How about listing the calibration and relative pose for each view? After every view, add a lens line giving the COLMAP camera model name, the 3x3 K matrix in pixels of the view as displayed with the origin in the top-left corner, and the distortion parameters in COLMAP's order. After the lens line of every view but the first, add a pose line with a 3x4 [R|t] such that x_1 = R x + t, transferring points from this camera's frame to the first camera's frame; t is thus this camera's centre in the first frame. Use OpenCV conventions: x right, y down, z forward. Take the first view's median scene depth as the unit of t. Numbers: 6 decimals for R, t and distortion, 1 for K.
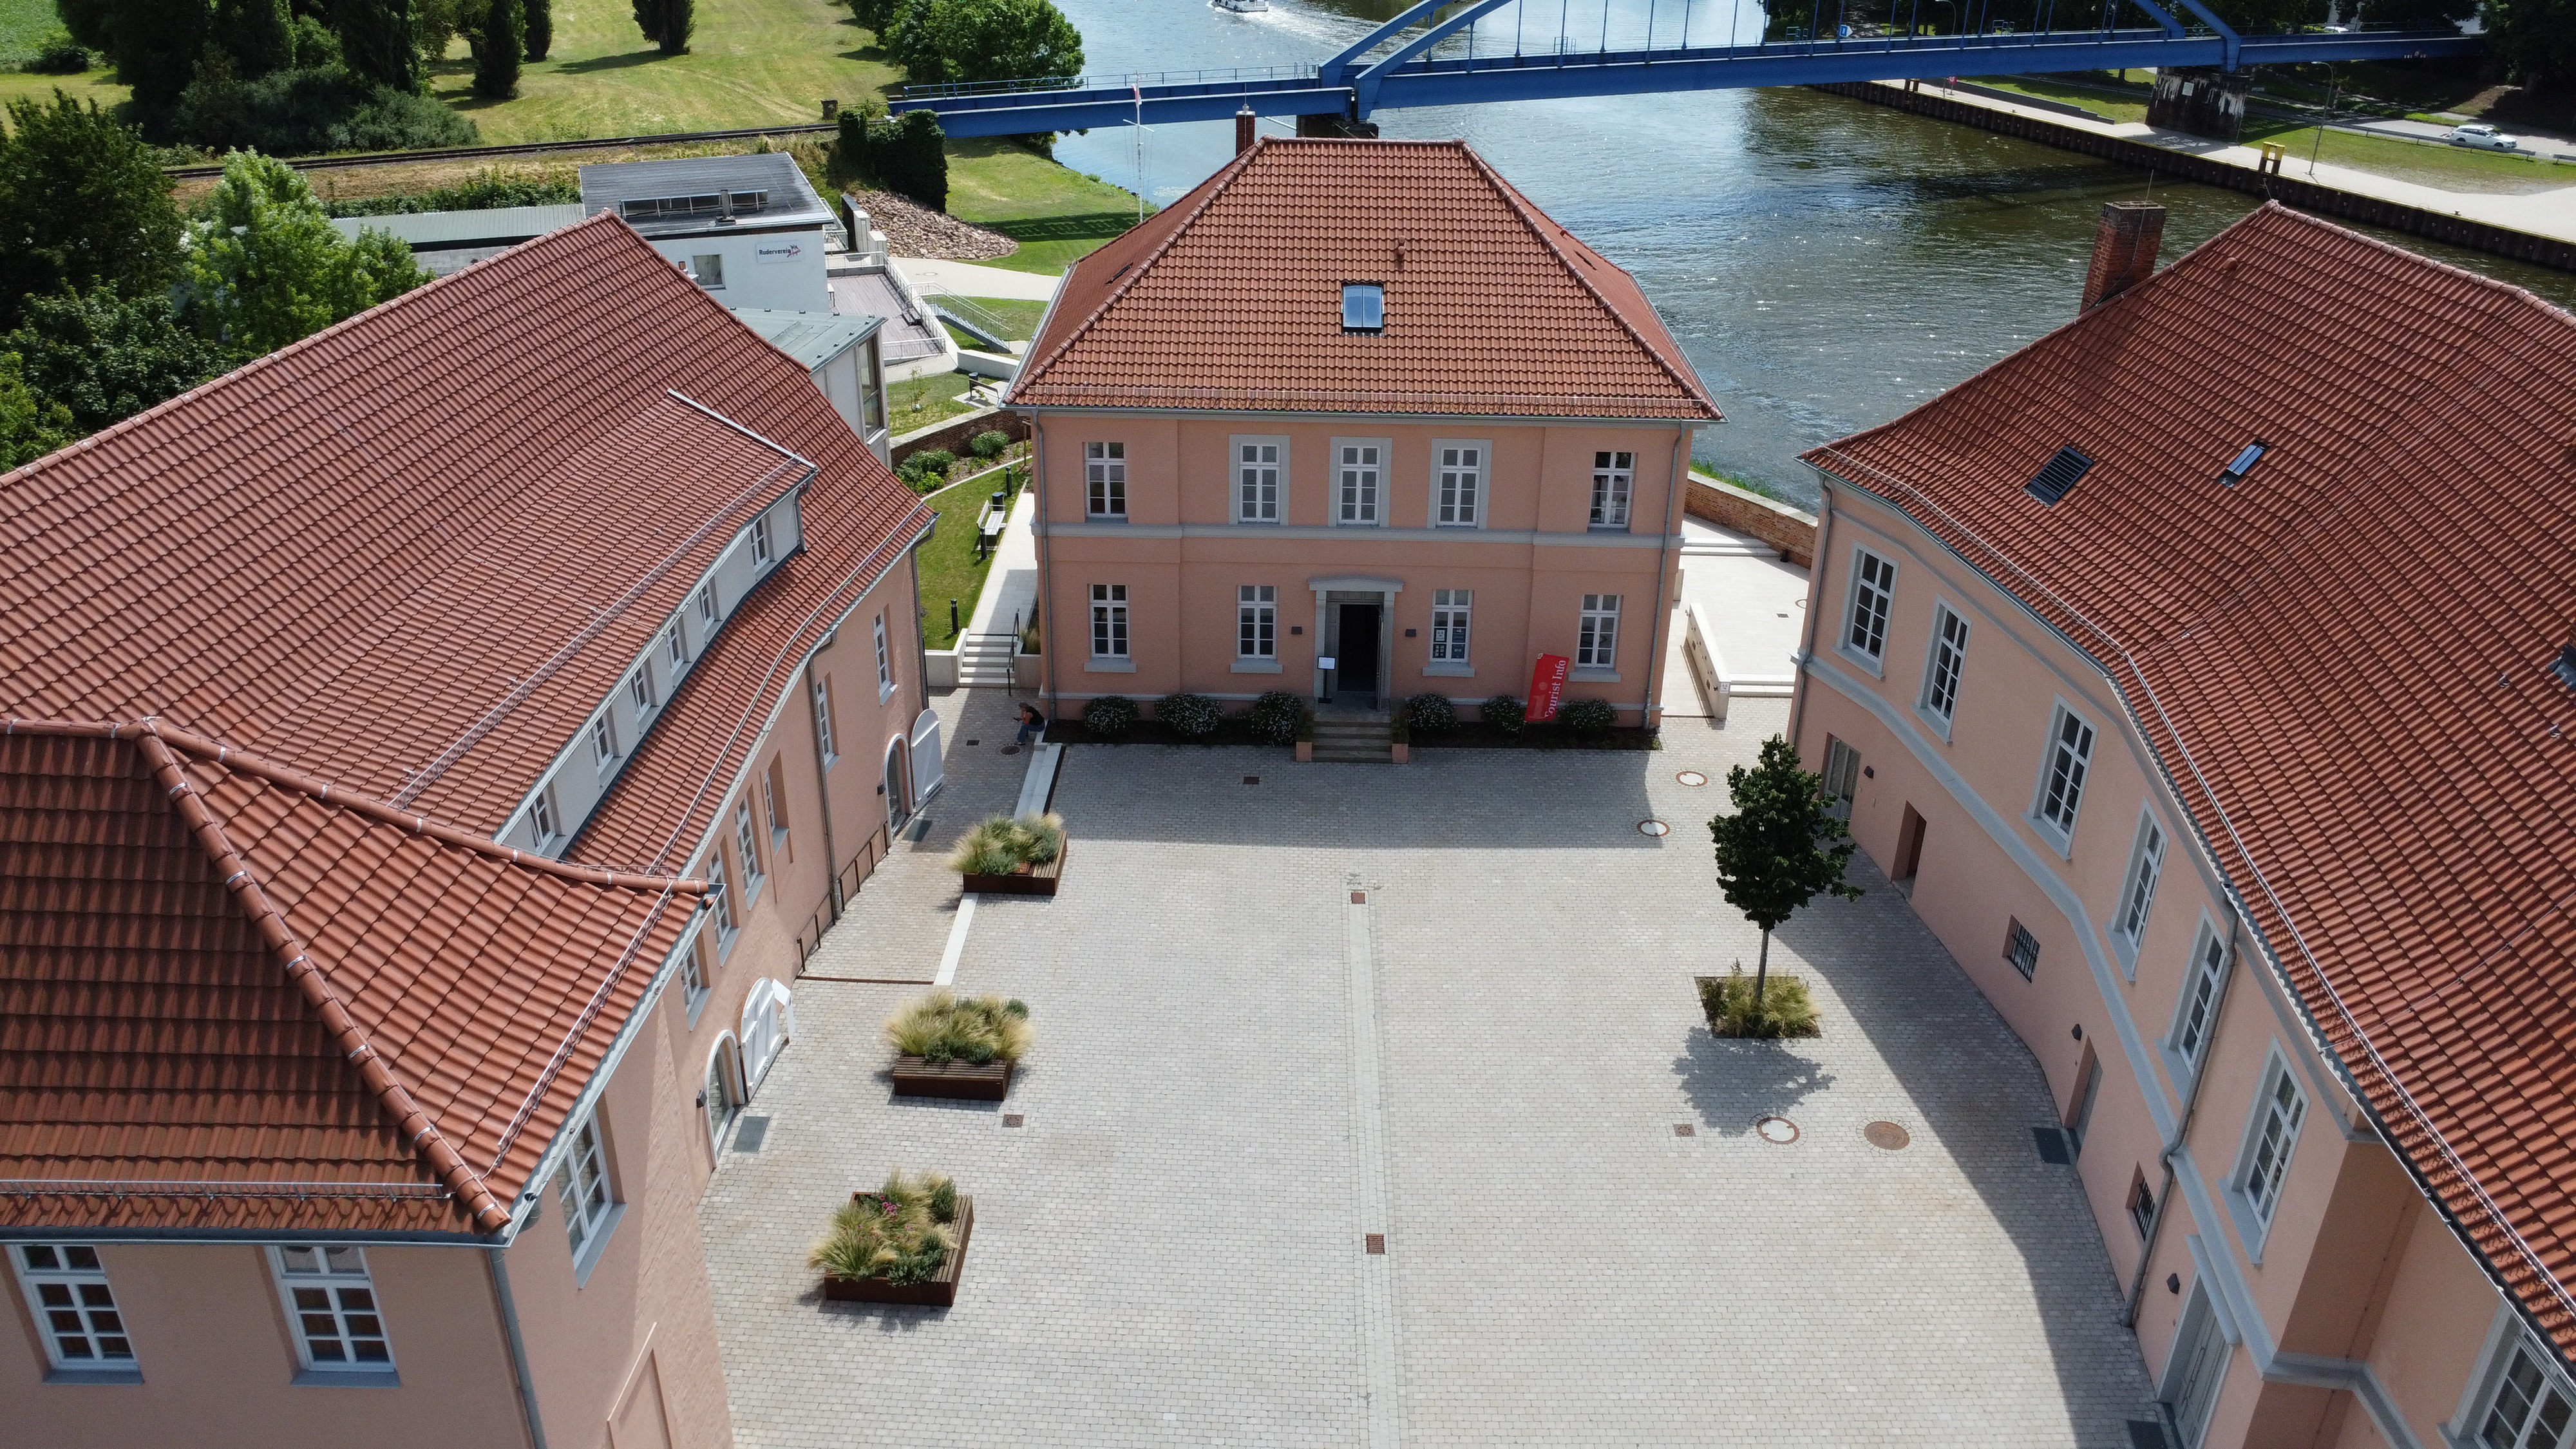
lens RADIAL K [[1872.3, 0, 1279.9], [0, 1872.3, 705.2], [0, 0, 1]] dist [-0.032013, 0.000895]
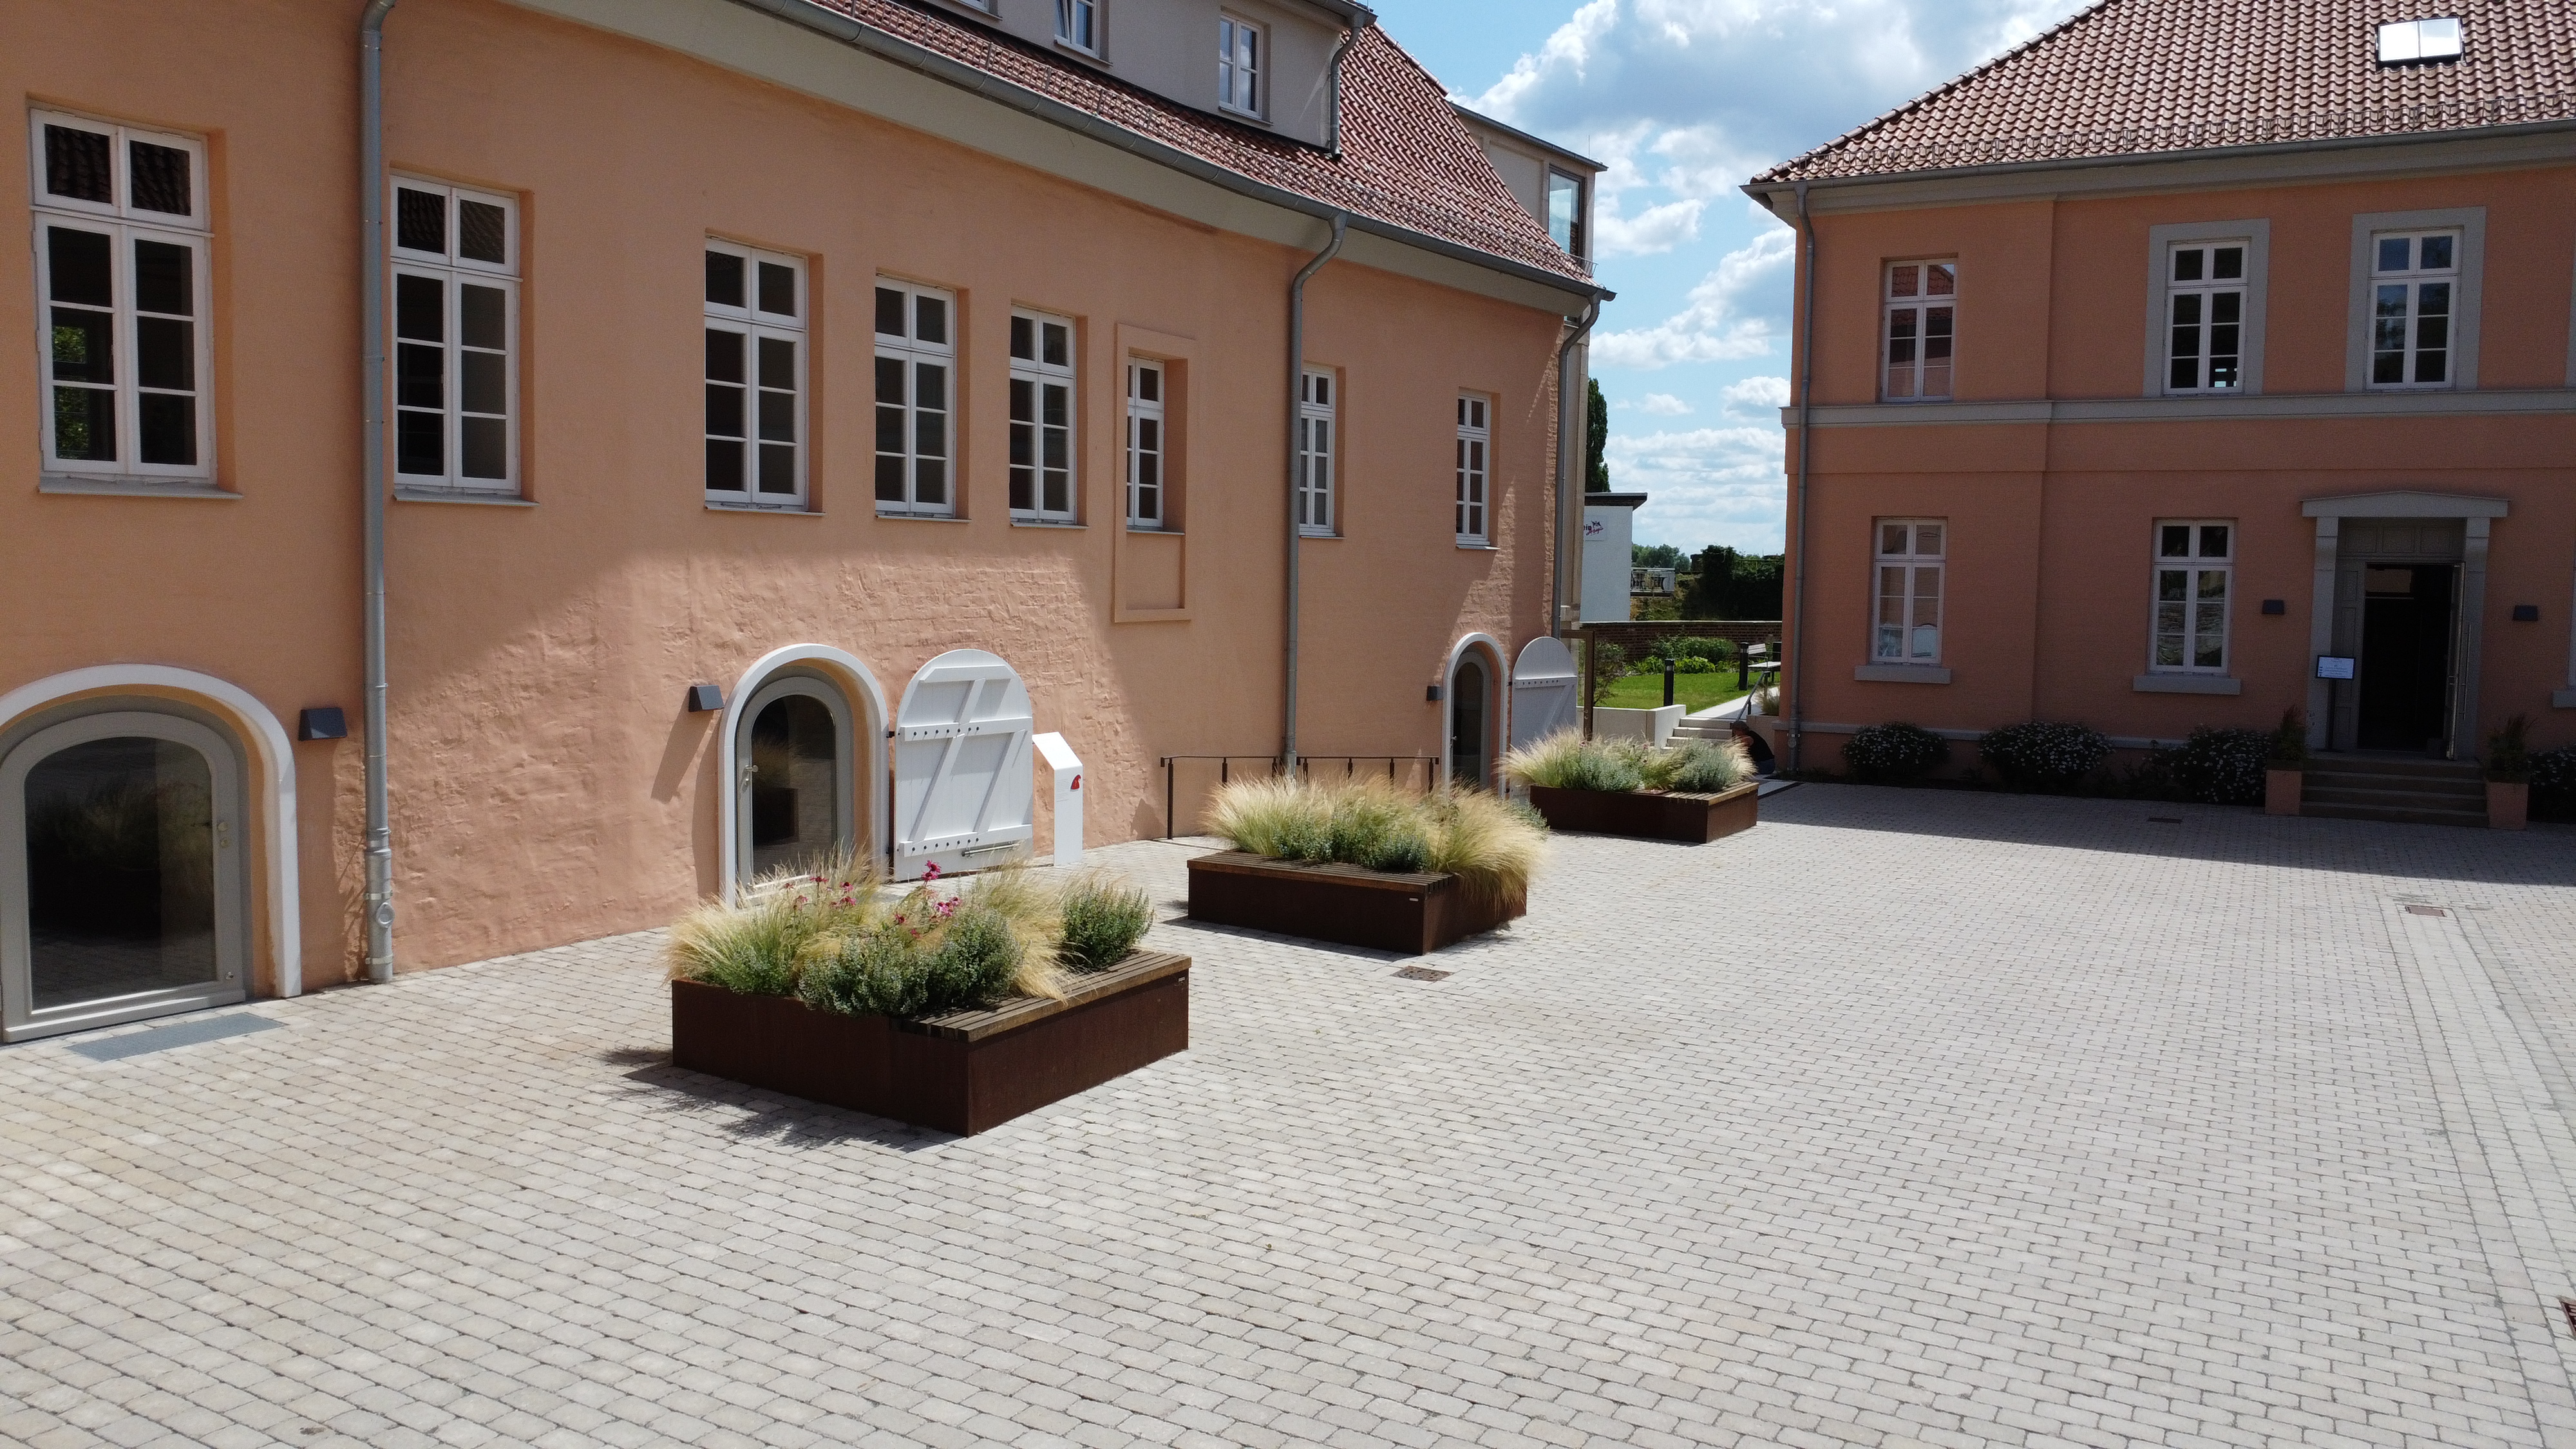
lens RADIAL K [[1872.3, 0, 1279.9], [0, 1872.3, 705.2], [0, 0, 1]] dist [-0.032013, 0.000895]
pose [[0.885384, 0.034052, -0.463612, 0.004629], [-0.211166, 0.917940, -0.335851, 0.224492], [0.414132, 0.395256, 0.819919, 0.478582]]
